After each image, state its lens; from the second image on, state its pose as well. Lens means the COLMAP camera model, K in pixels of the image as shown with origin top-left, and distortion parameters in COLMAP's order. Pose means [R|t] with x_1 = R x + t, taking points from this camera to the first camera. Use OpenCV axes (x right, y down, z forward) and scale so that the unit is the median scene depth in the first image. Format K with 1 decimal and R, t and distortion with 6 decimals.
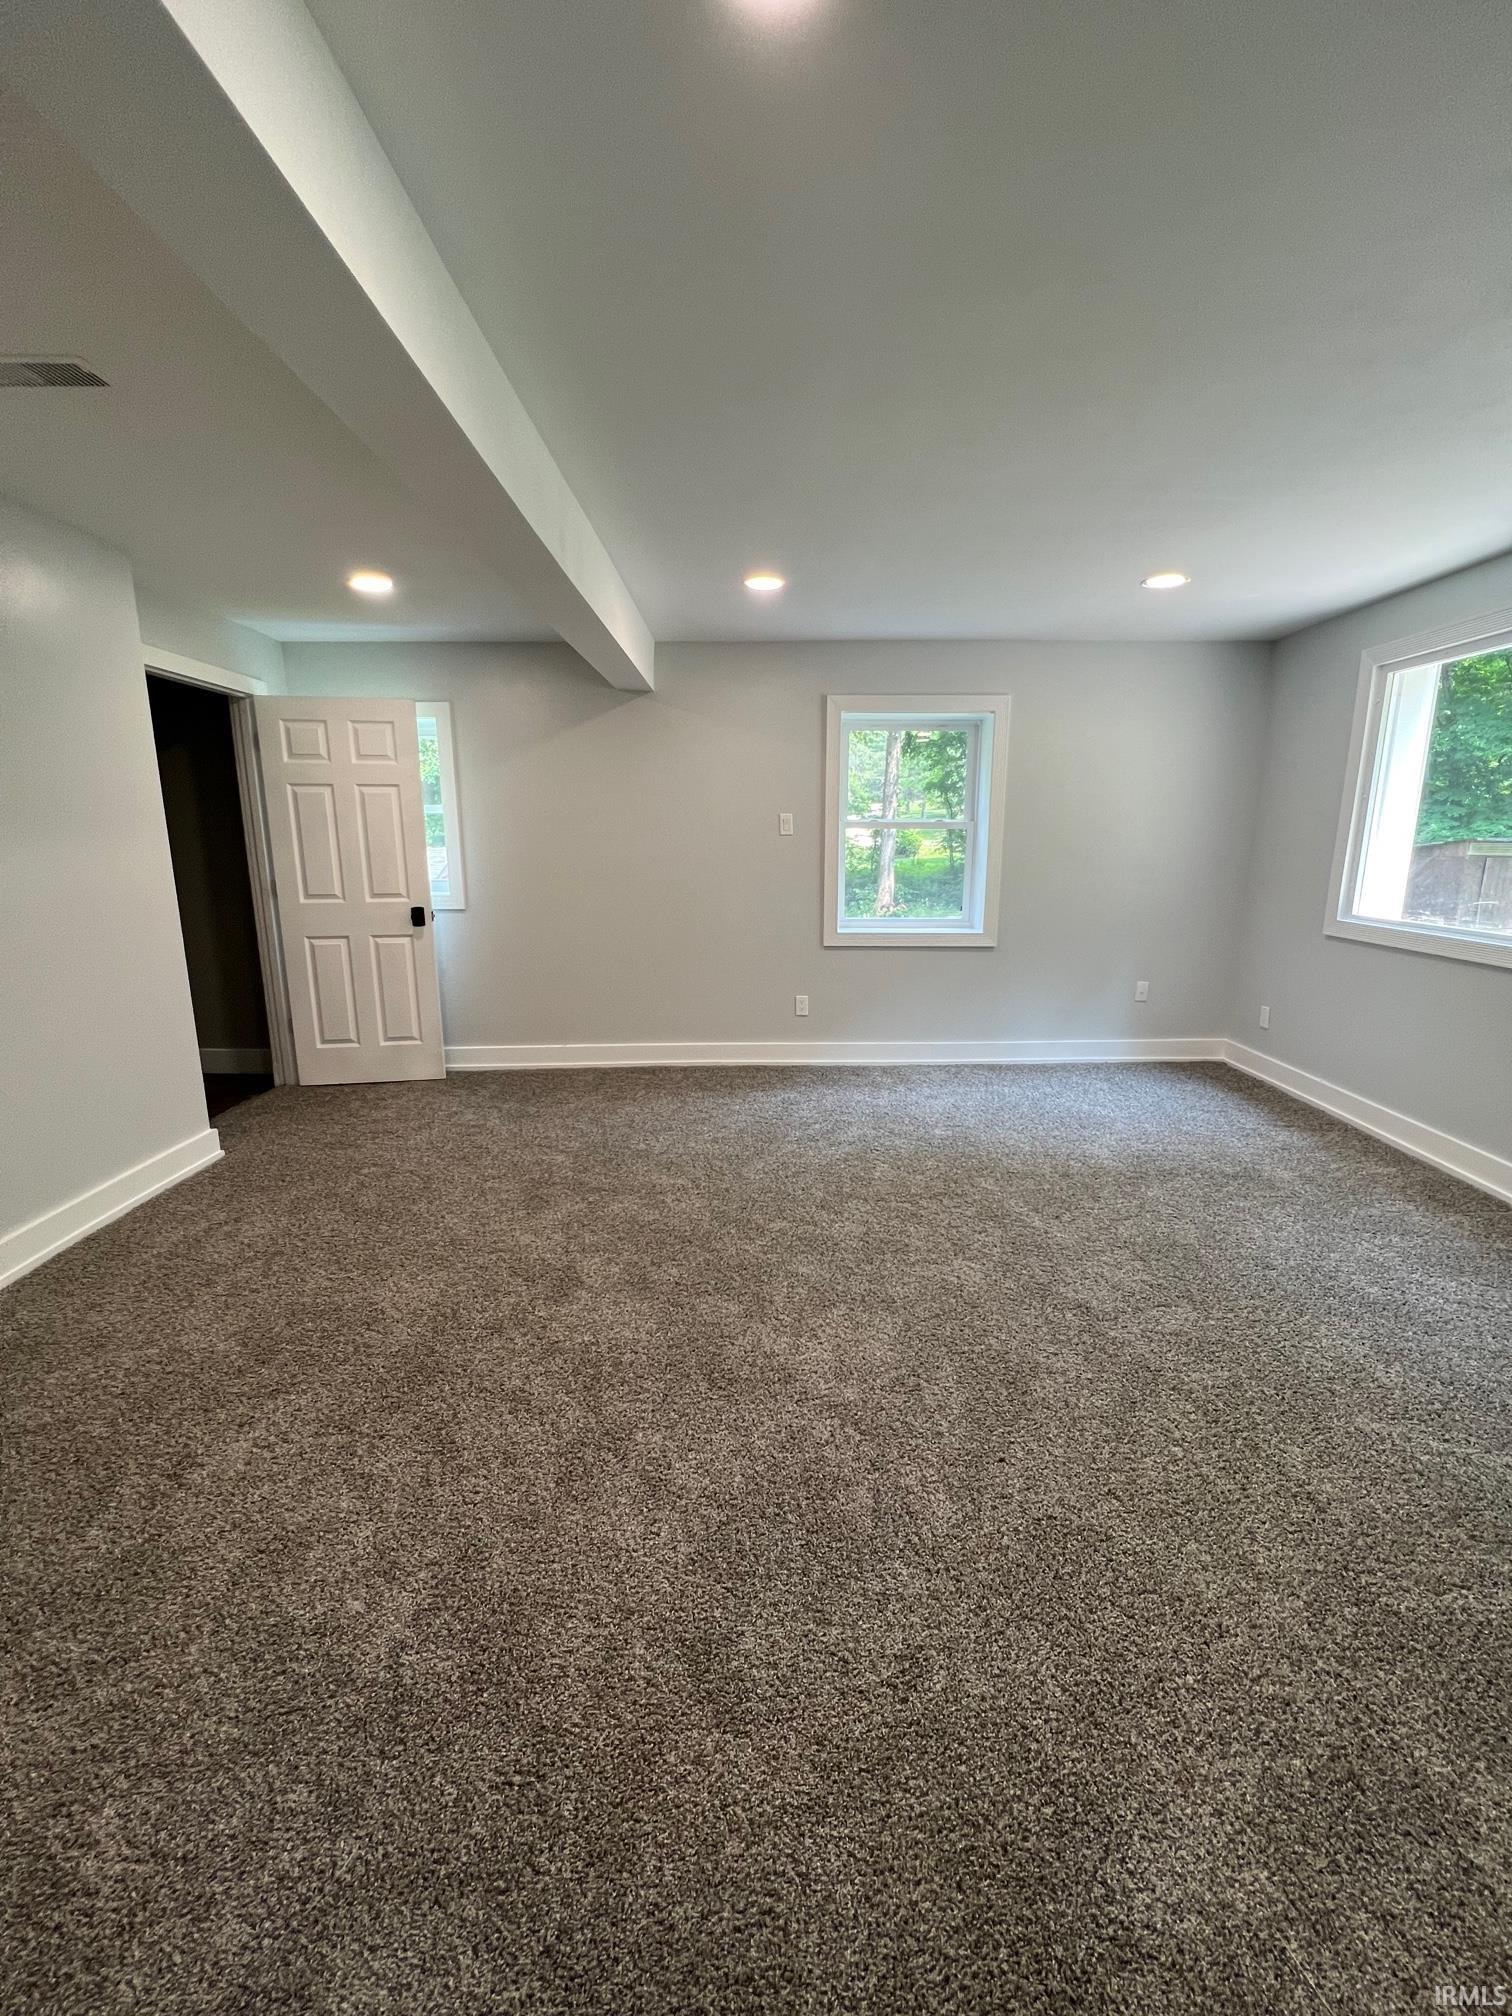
lens RADIAL K [[807.6, 0, 762.1], [0, 807.6, 1009.6], [0, 0, 1]] dist [-0.000350, -0.000466]
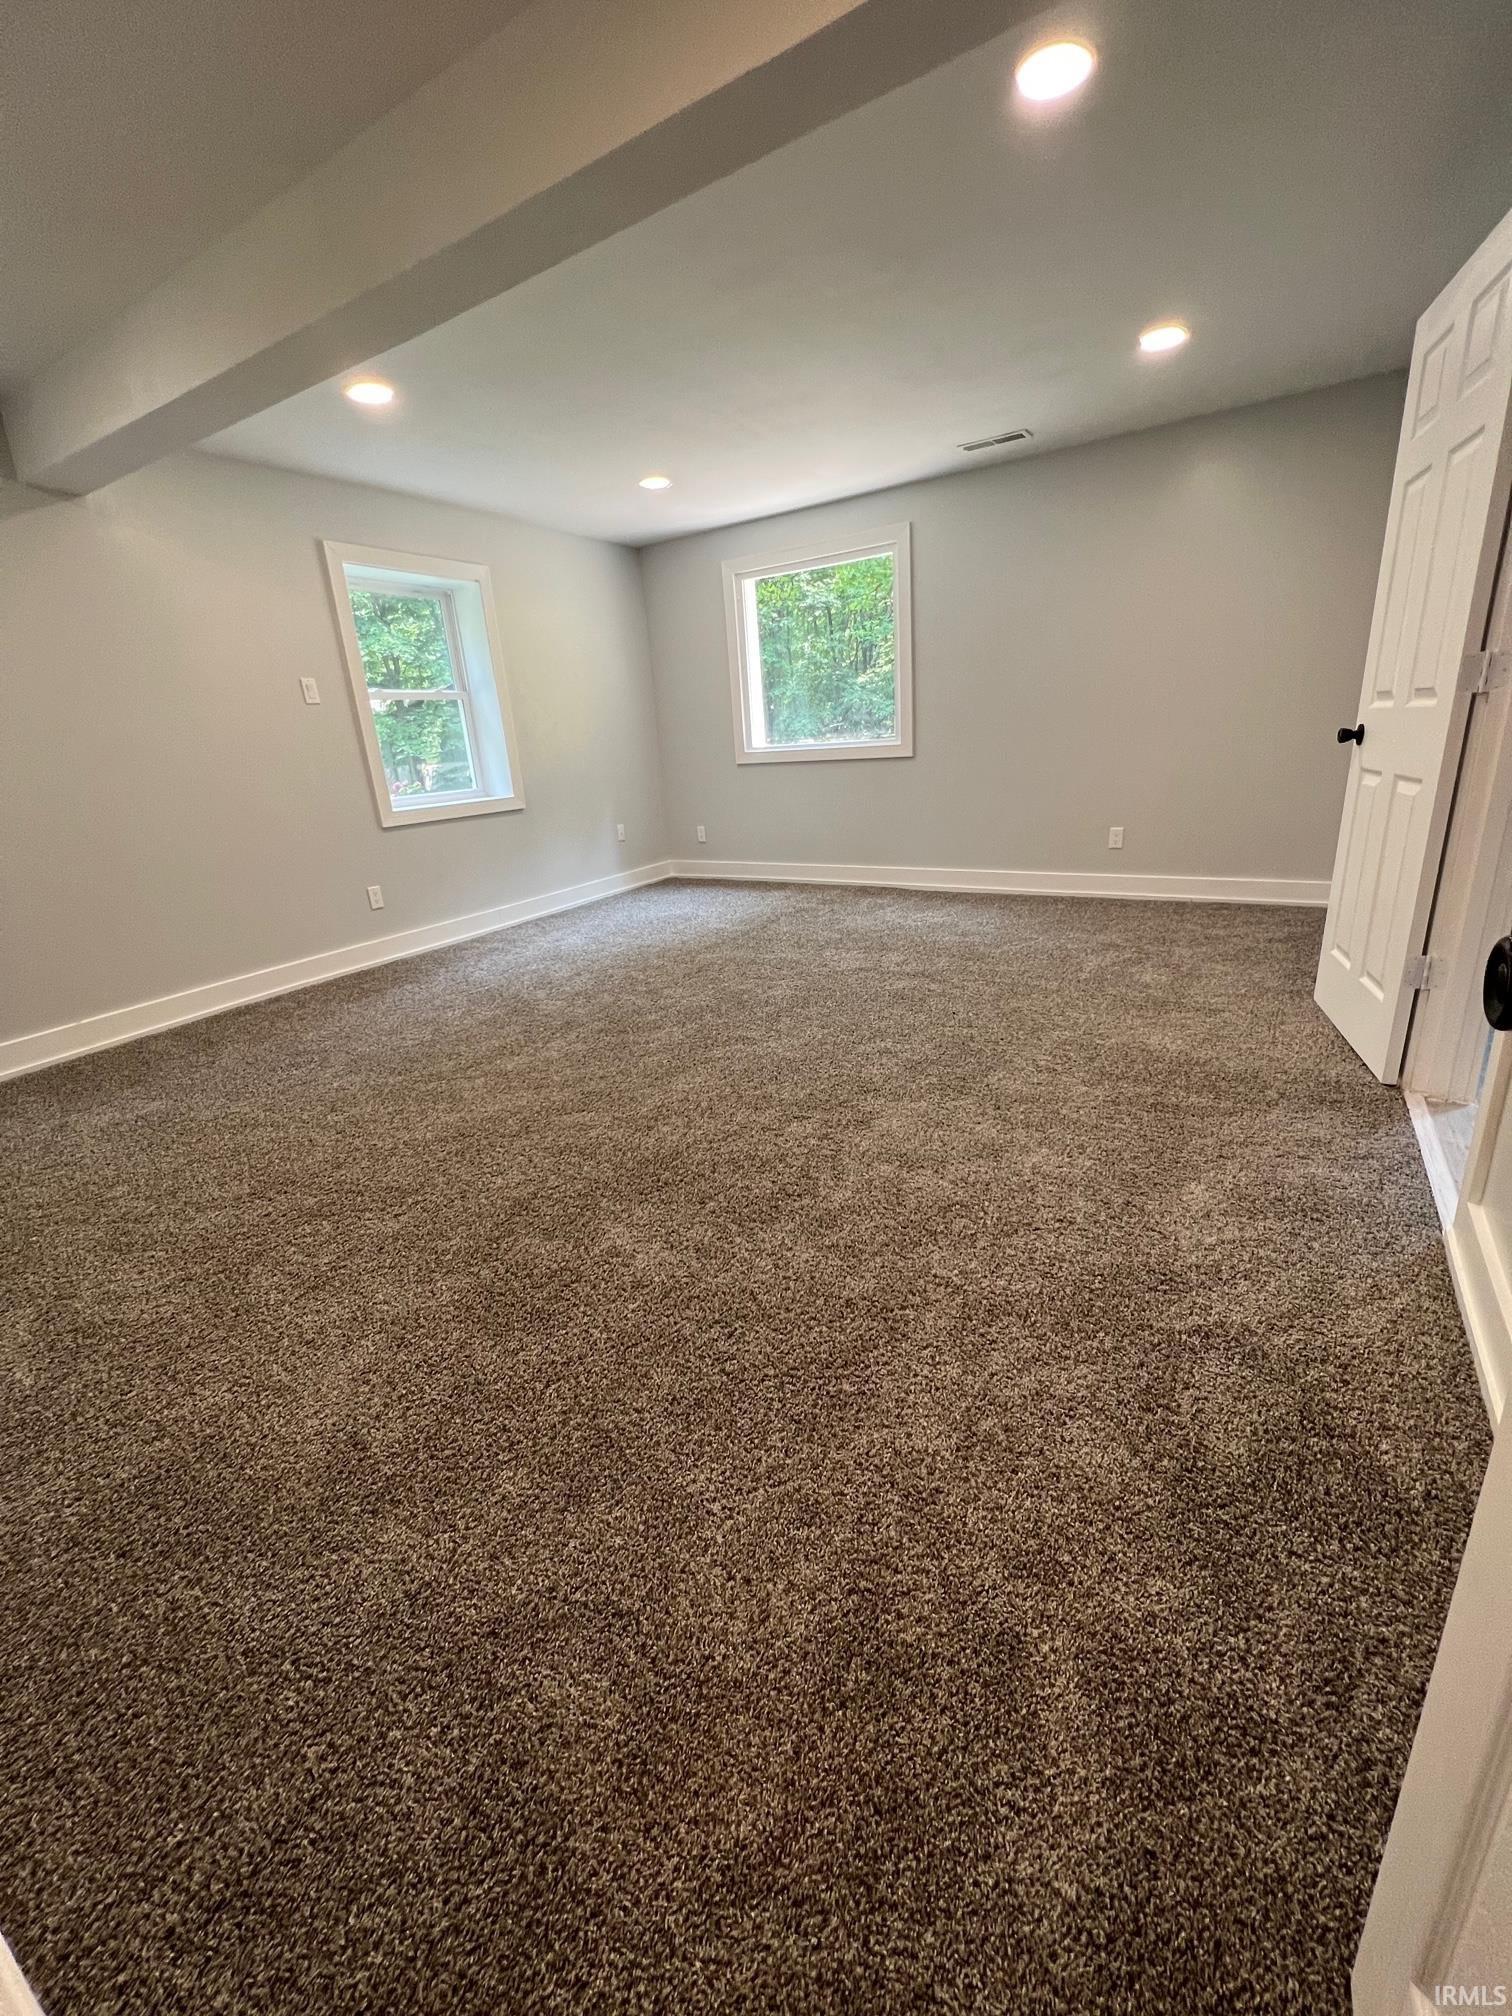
lens RADIAL K [[807.6, 0, 767.6], [0, 807.6, 1003.0], [0, 0, 1]] dist [-0.000350, -0.000466]
pose [[0.527501, -0.299914, 0.794855, -0.568086], [0.242919, 0.949798, 0.197166, 0.043024], [-0.814084, 0.089080, 0.573874, 0.143889]]
